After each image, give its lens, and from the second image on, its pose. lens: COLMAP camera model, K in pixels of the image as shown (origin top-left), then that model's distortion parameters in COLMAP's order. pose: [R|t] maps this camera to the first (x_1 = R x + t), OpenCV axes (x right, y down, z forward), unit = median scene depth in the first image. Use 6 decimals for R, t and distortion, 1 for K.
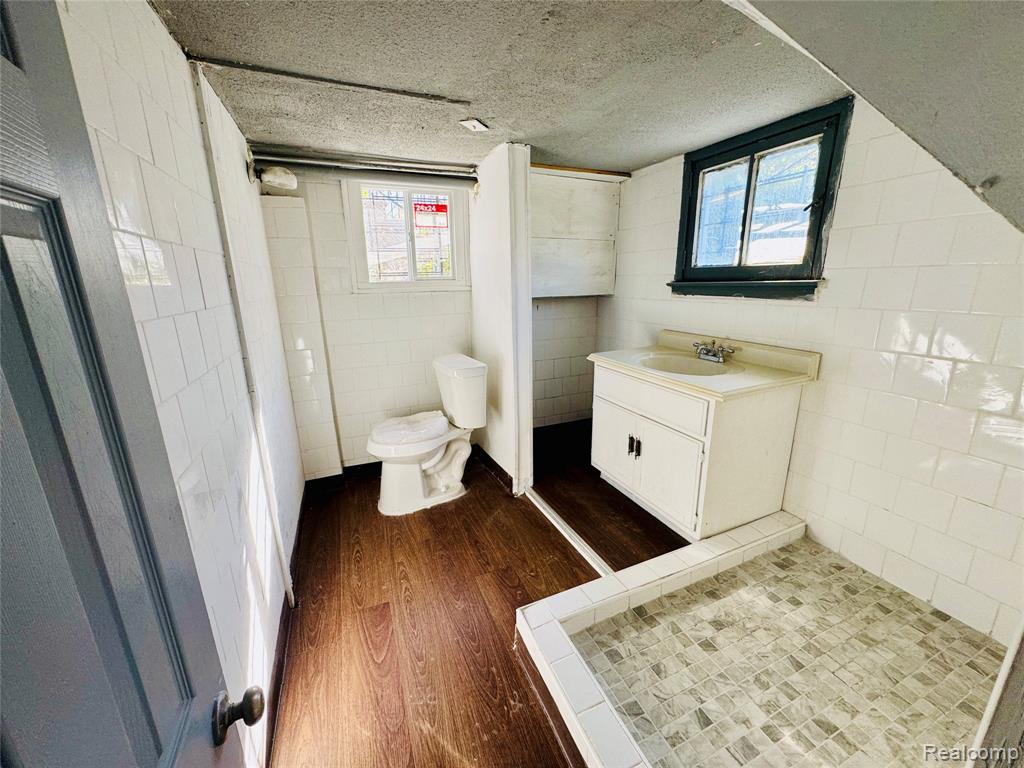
lens RADIAL K [[407.6, 0, 518.9], [0, 407.6, 383.9], [0, 0, 1]] dist [-0.001588, 0.000267]
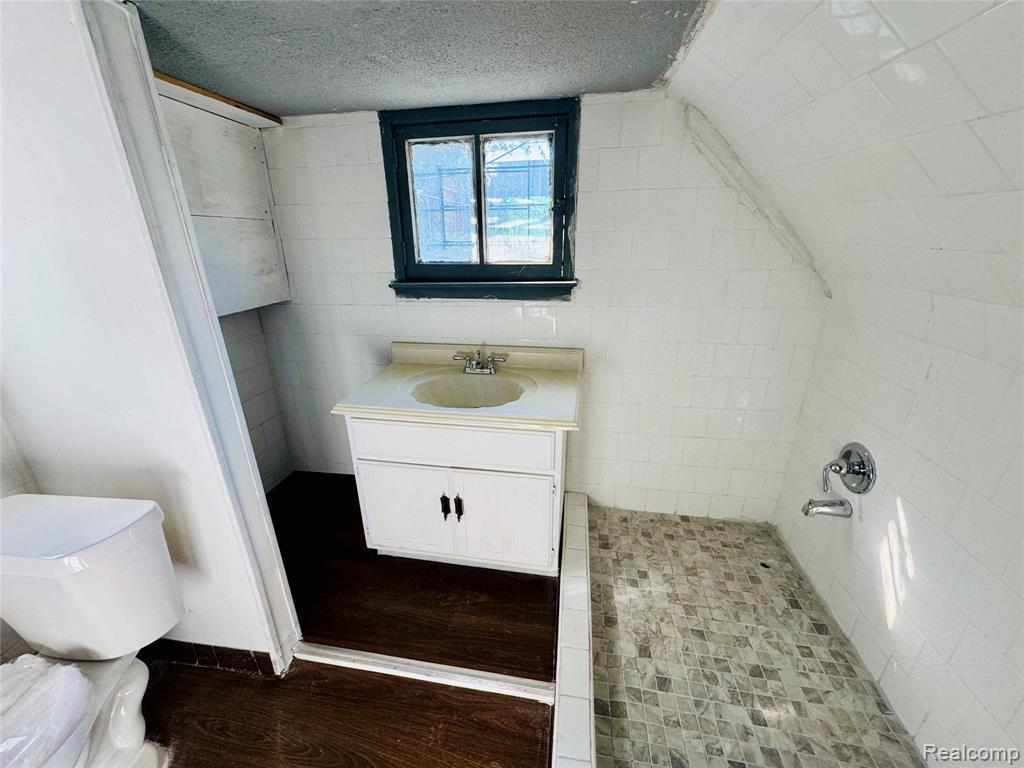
lens RADIAL K [[407.6, 0, 508.1], [0, 407.6, 383.2], [0, 0, 1]] dist [-0.001588, 0.000267]
pose [[0.562488, -0.277202, 0.778952, -0.203522], [0.214116, 0.958820, 0.186596, -0.203504], [-0.798600, 0.061828, 0.598678, 0.459843]]
